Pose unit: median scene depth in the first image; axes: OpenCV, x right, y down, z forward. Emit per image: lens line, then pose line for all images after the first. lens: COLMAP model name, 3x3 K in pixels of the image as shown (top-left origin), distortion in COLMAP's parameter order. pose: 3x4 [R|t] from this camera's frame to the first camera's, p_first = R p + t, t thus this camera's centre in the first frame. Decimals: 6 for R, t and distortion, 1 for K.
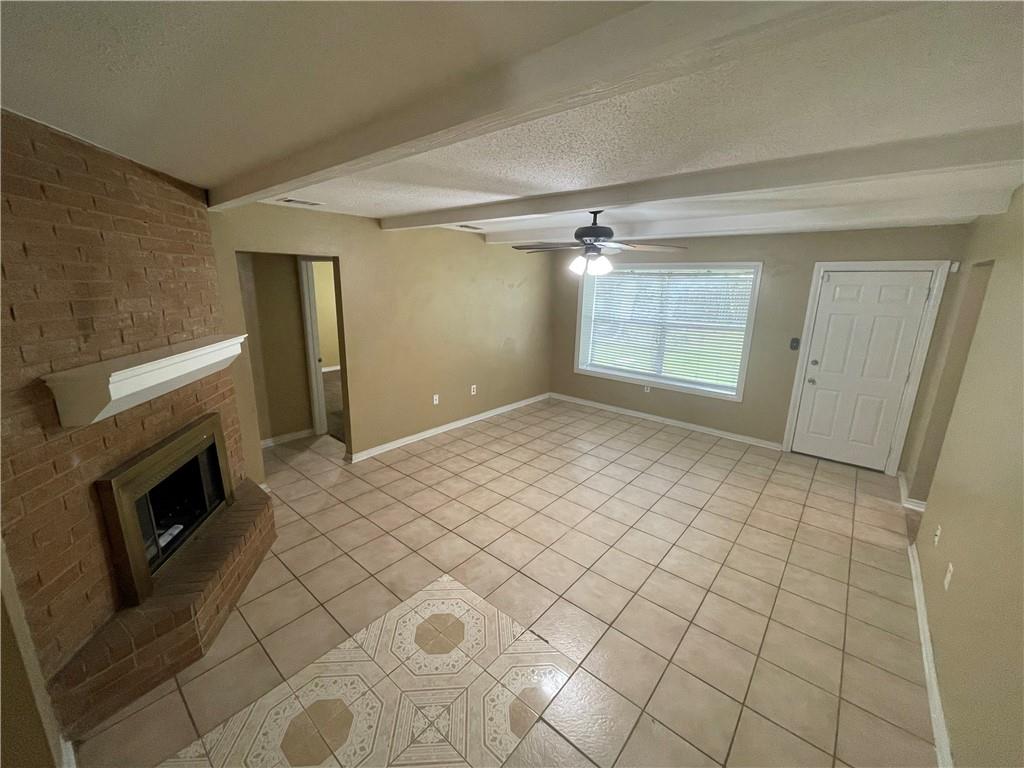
lens RADIAL K [[414.5, 0, 510.6], [0, 414.5, 379.6], [0, 0, 1]] dist [-0.001651, 0.001038]
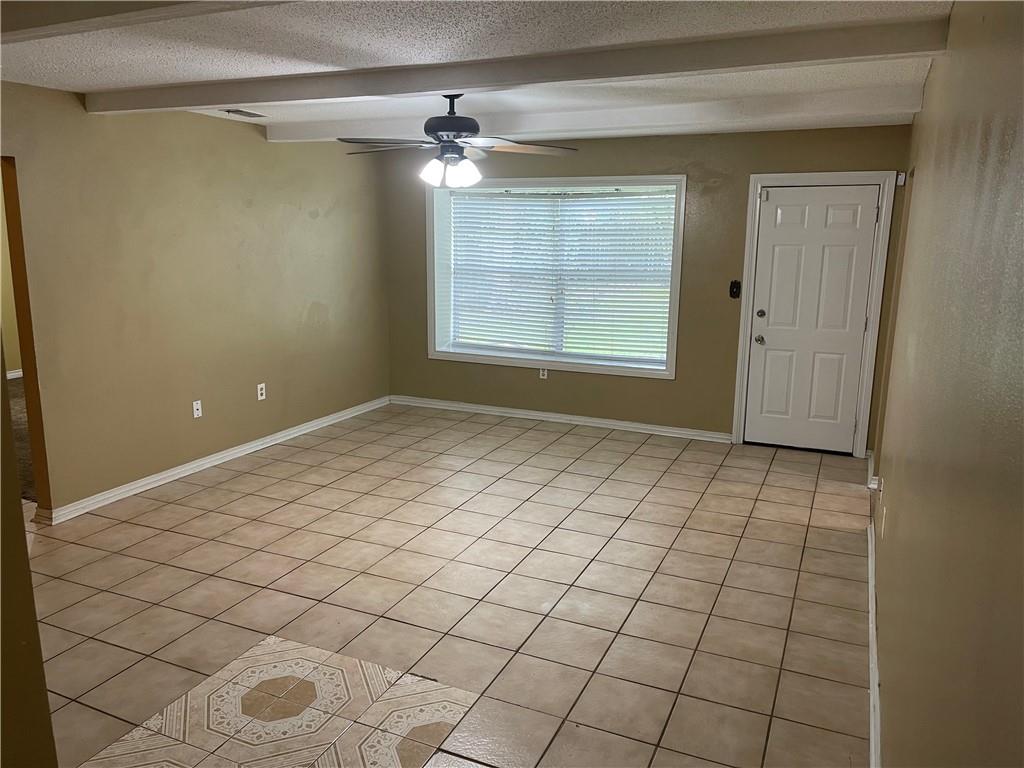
lens RADIAL K [[770.4, 0, 510.7], [0, 770.4, 389.1], [0, 0, 1]] dist [0.046372, -0.034317]
pose [[0.960285, -0.068861, 0.270390, -0.067165], [0.074756, 0.997135, -0.011550, 0.085282], [-0.268820, 0.031305, 0.962681, -0.206672]]
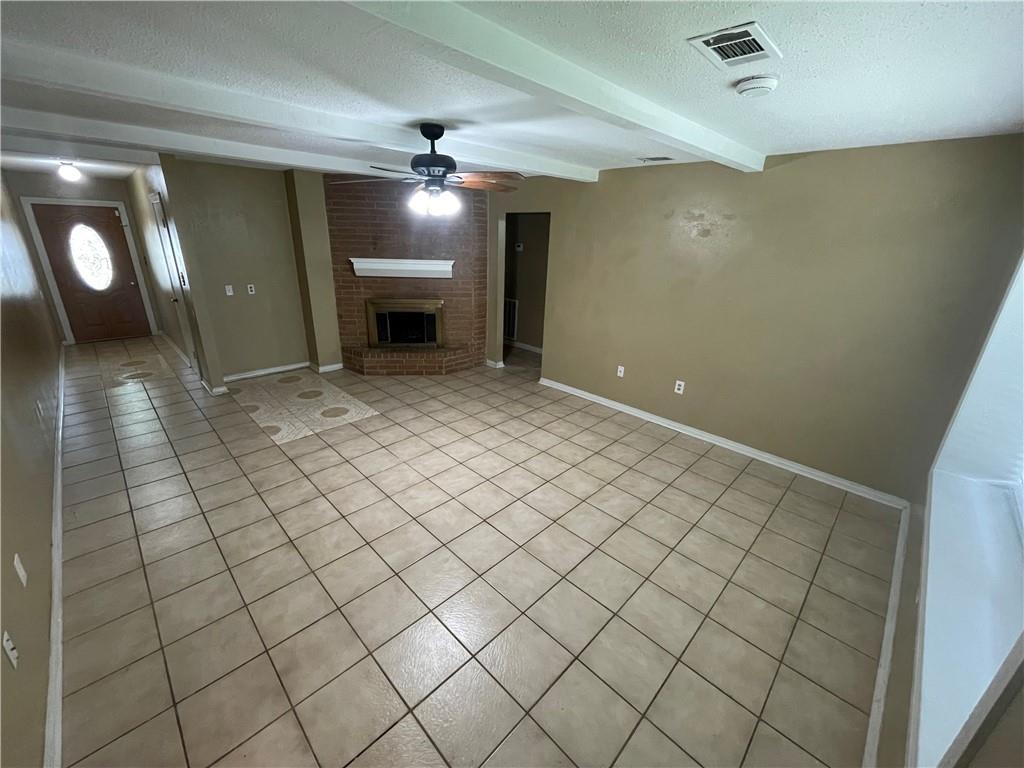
lens RADIAL K [[414.5, 0, 508.3], [0, 414.5, 380.2], [0, 0, 1]] dist [-0.001651, 0.001038]
pose [[-0.081418, 0.315691, -0.945362, 0.897340], [-0.260523, 0.908794, 0.325917, -0.211407], [0.962029, 0.272824, 0.008253, 0.999129]]
